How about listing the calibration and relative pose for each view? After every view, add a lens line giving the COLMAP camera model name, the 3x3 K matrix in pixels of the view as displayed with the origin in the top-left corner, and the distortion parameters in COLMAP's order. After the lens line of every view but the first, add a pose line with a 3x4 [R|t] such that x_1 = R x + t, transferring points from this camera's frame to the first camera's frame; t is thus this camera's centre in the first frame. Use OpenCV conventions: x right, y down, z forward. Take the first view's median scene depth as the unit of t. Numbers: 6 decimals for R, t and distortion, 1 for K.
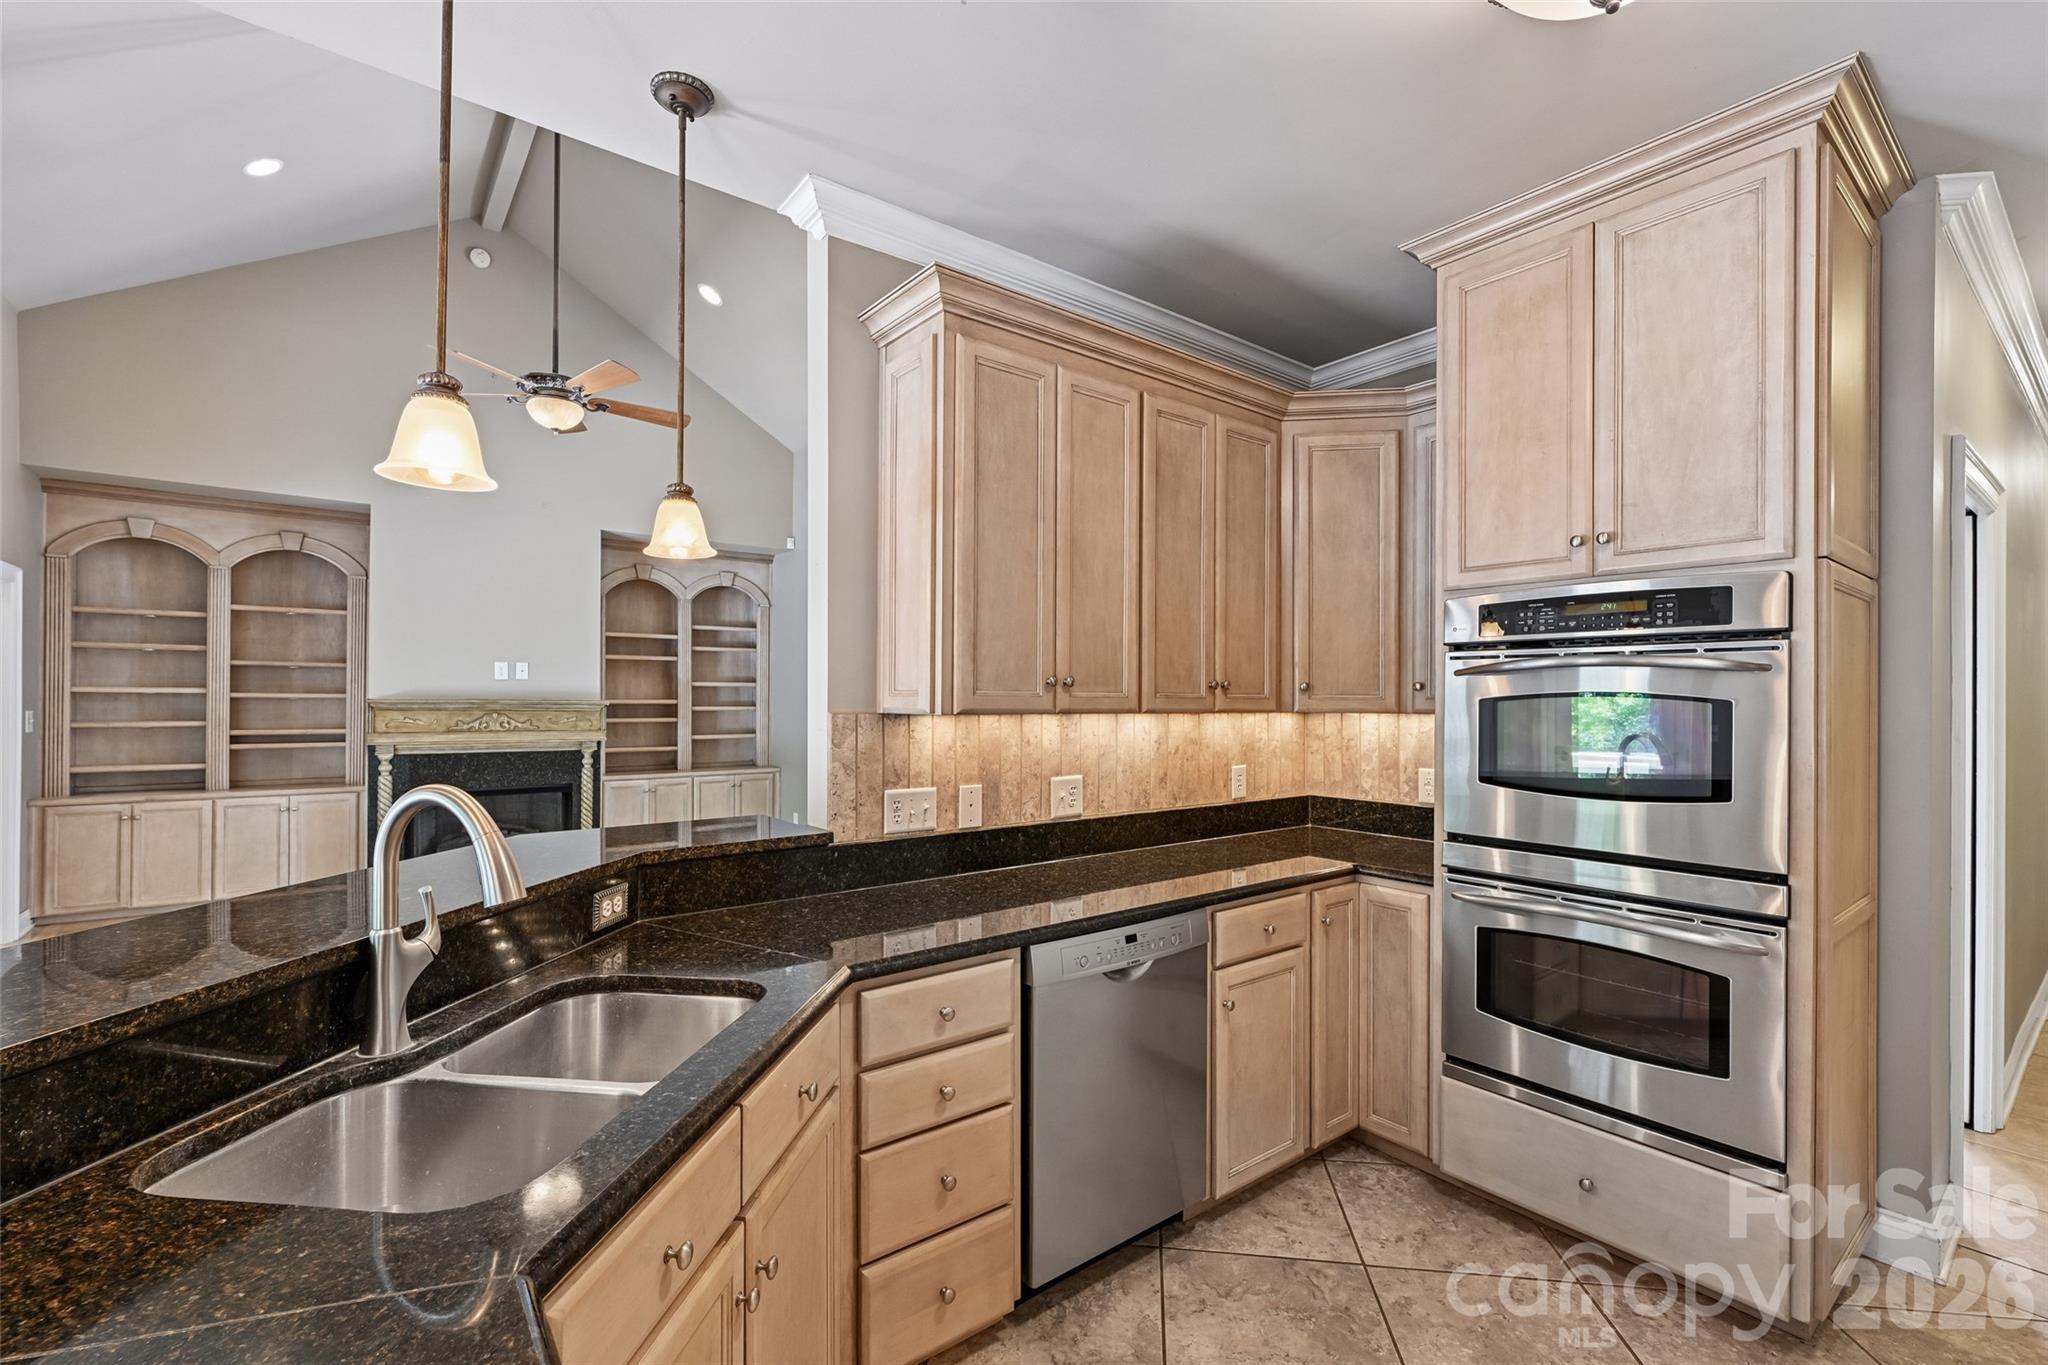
lens RADIAL K [[877.1, 0, 1018.4], [0, 877.1, 696.0], [0, 0, 1]] dist [0.002913, 0.000586]
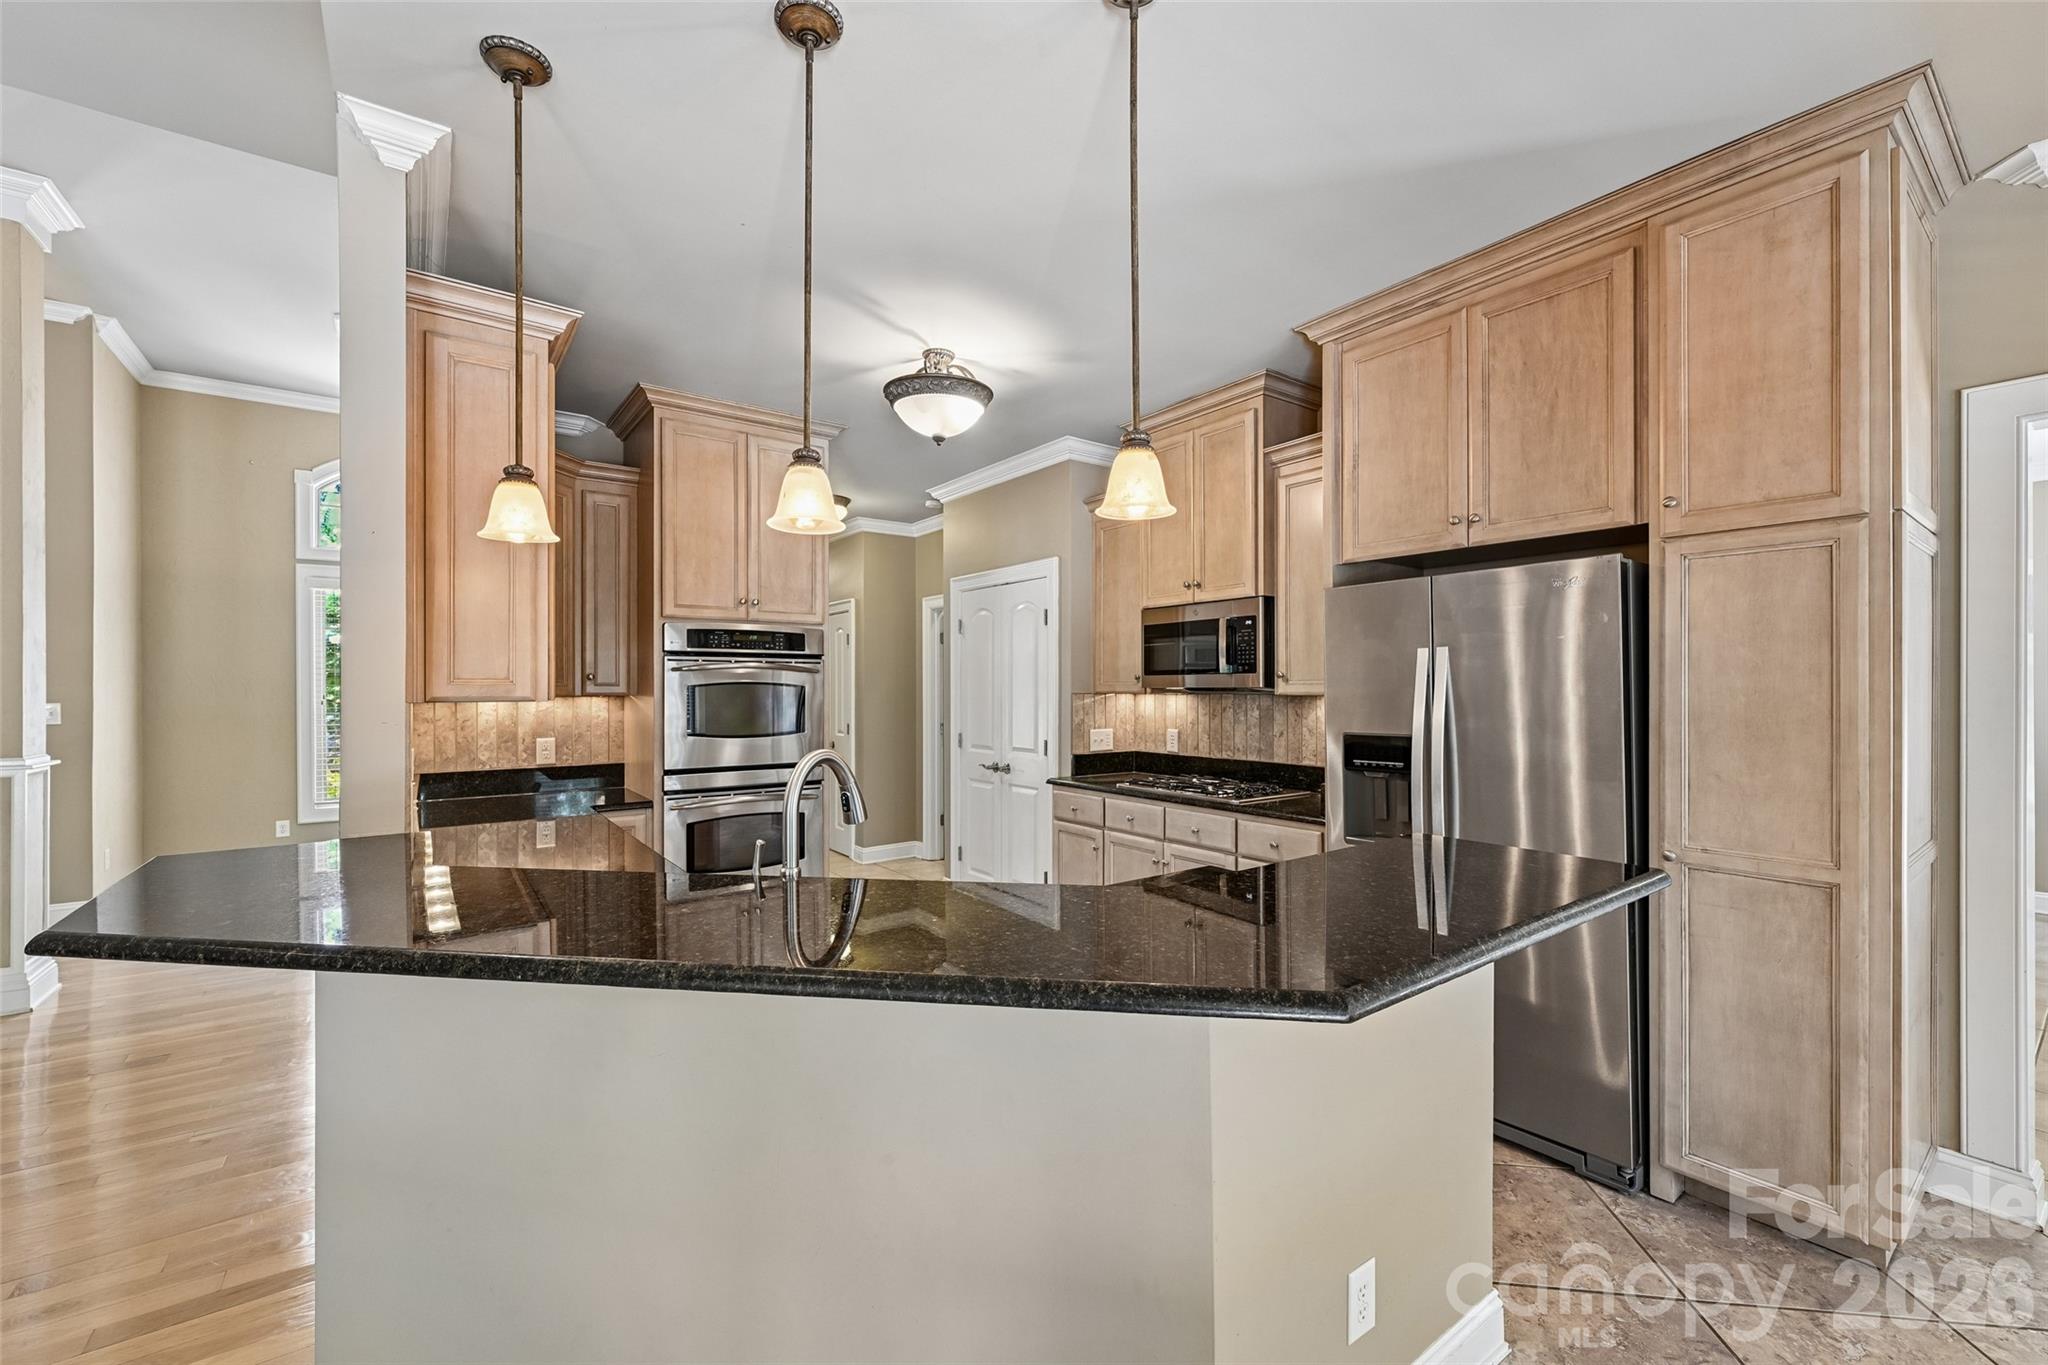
lens RADIAL K [[810.4, 0, 1023.2], [0, 810.4, 684.5], [0, 0, 1]] dist [-0.000142, 0.000039]
pose [[0.023356, -0.002893, 0.999723, -1.009646], [-0.002638, 0.999992, 0.002956, -0.005424], [-0.999724, -0.002707, 0.023348, 0.341342]]
